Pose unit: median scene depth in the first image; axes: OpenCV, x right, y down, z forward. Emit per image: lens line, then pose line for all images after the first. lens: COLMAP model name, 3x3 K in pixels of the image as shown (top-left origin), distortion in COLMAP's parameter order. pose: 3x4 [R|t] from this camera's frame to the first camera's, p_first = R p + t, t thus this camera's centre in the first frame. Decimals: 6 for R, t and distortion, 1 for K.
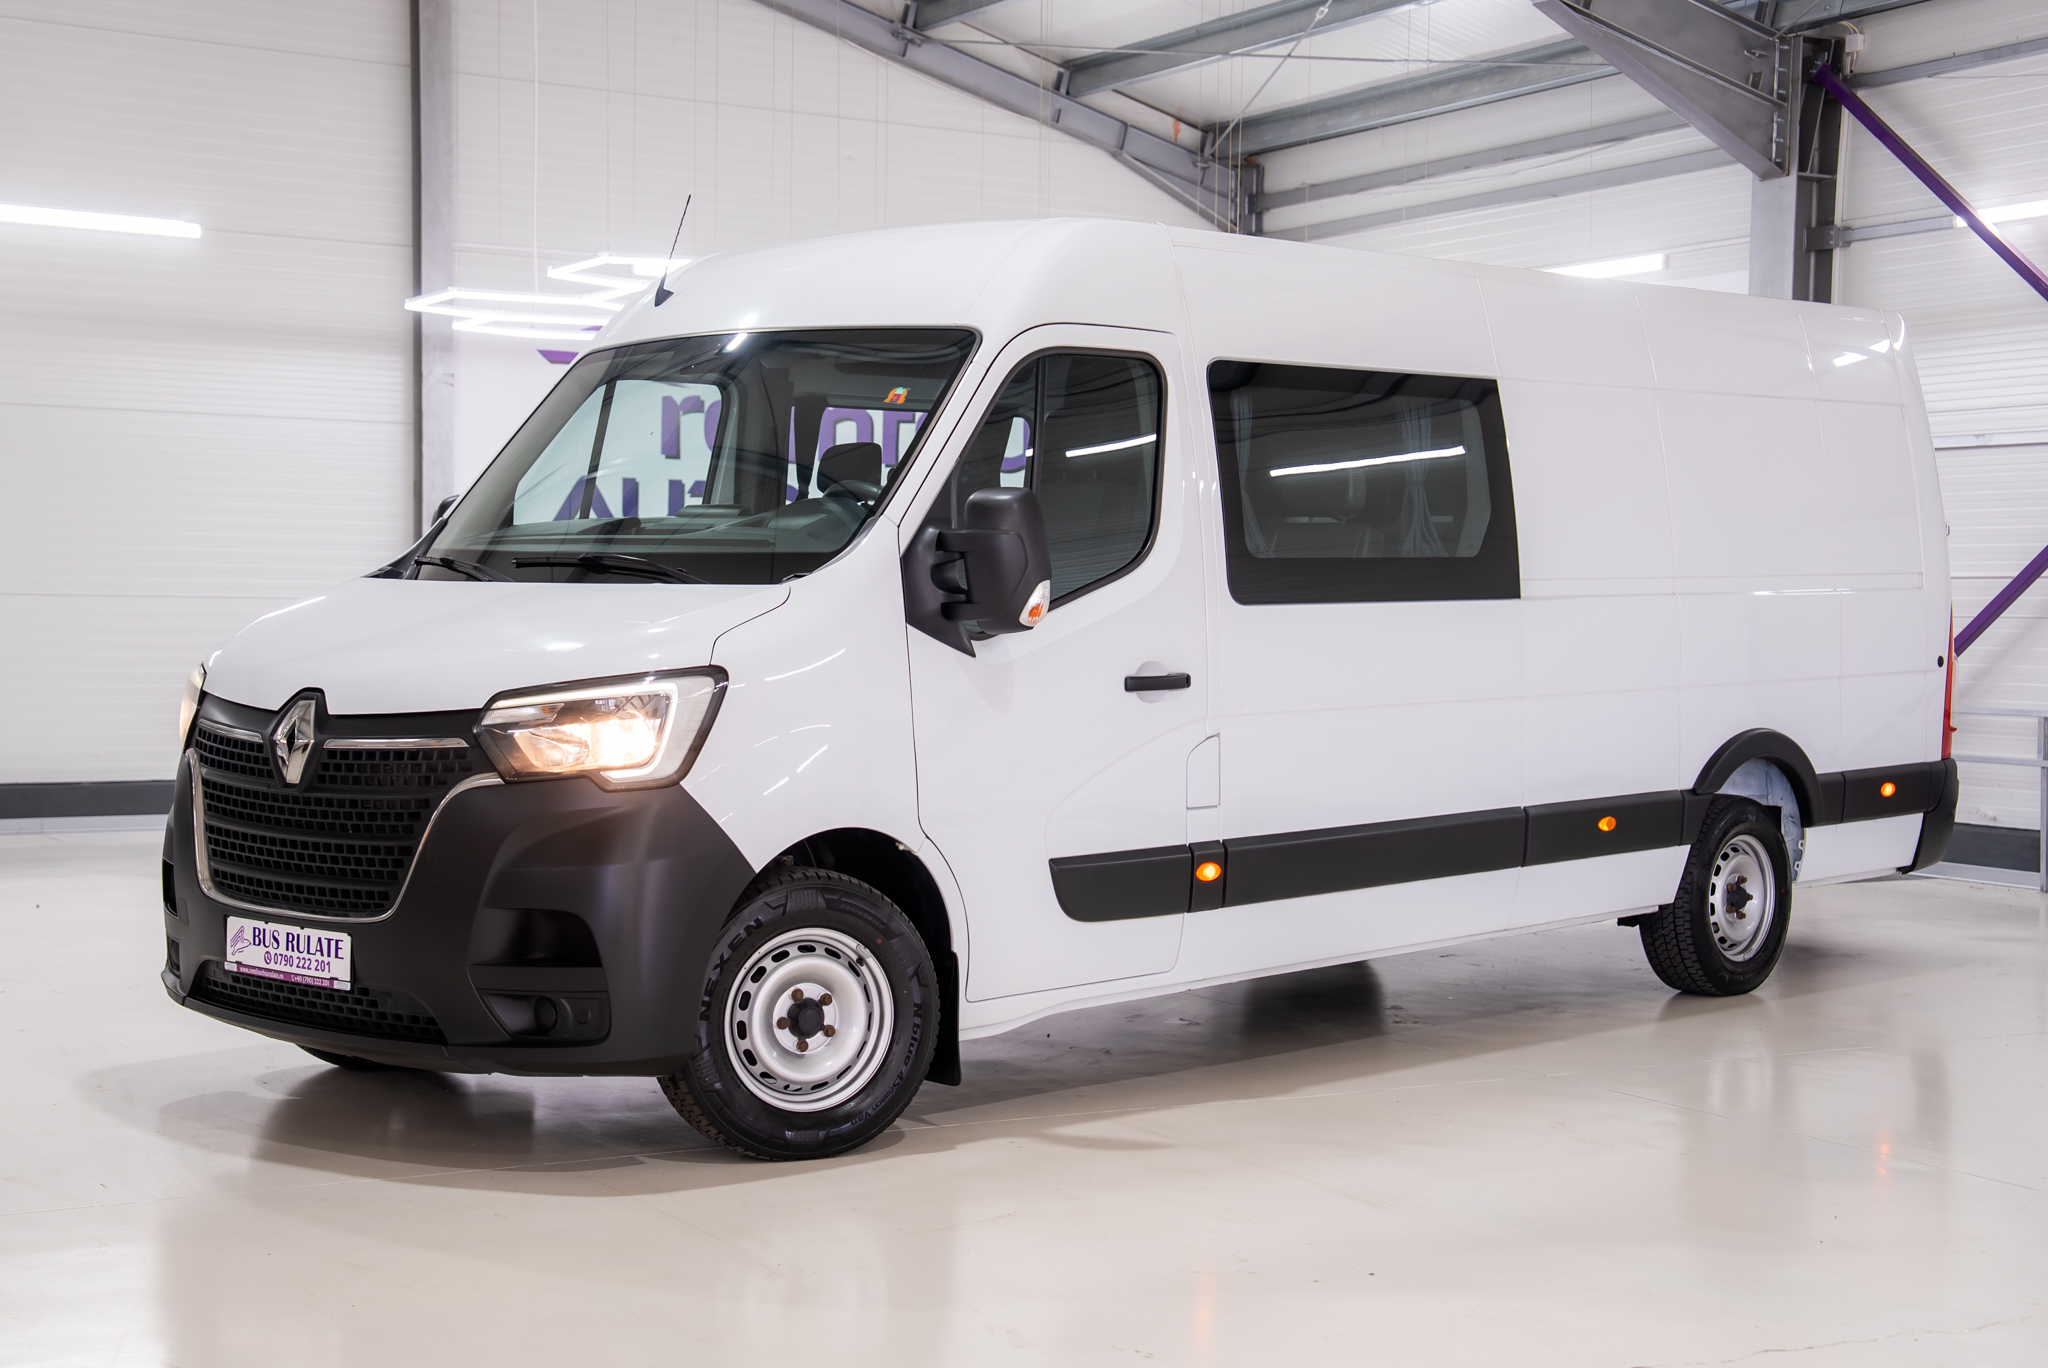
lens RADIAL K [[2956.2, 0, 1024.0], [0, 2956.2, 684.0], [0, 0, 1]] dist [0.150712, 0.057212]
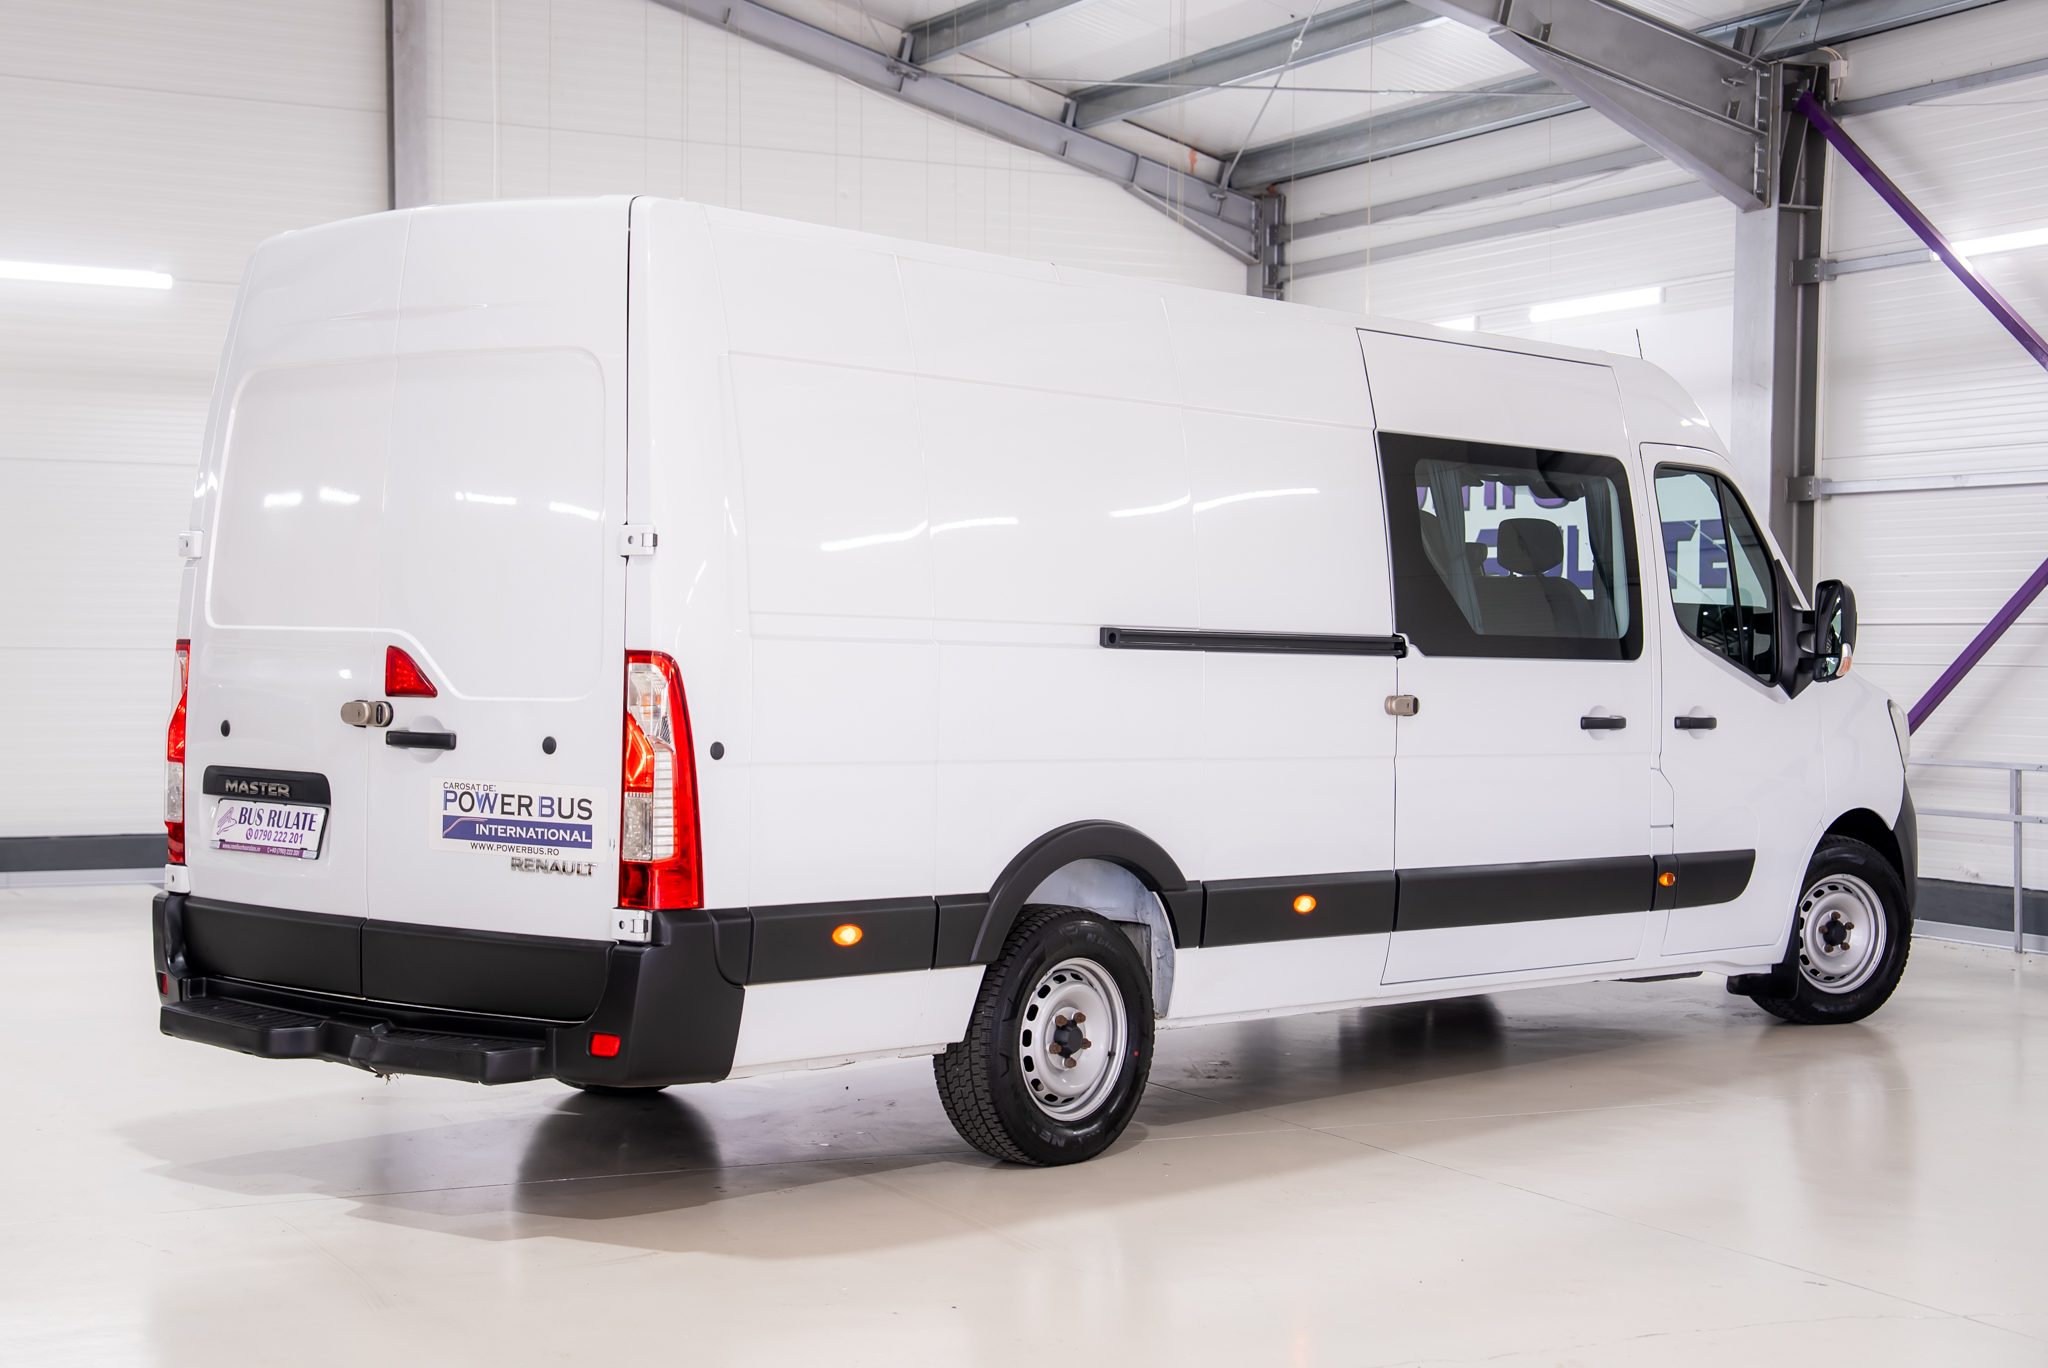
lens RADIAL K [[3230.4, 0, 1005.8], [0, 3230.4, 661.2], [0, 0, 1]] dist [0.190292, 0.095704]
pose [[0.997191, -0.002772, -0.074850, 0.087414], [0.001093, 0.999747, -0.022460, -0.000334], [0.074893, 0.022315, 0.996942, -0.064126]]
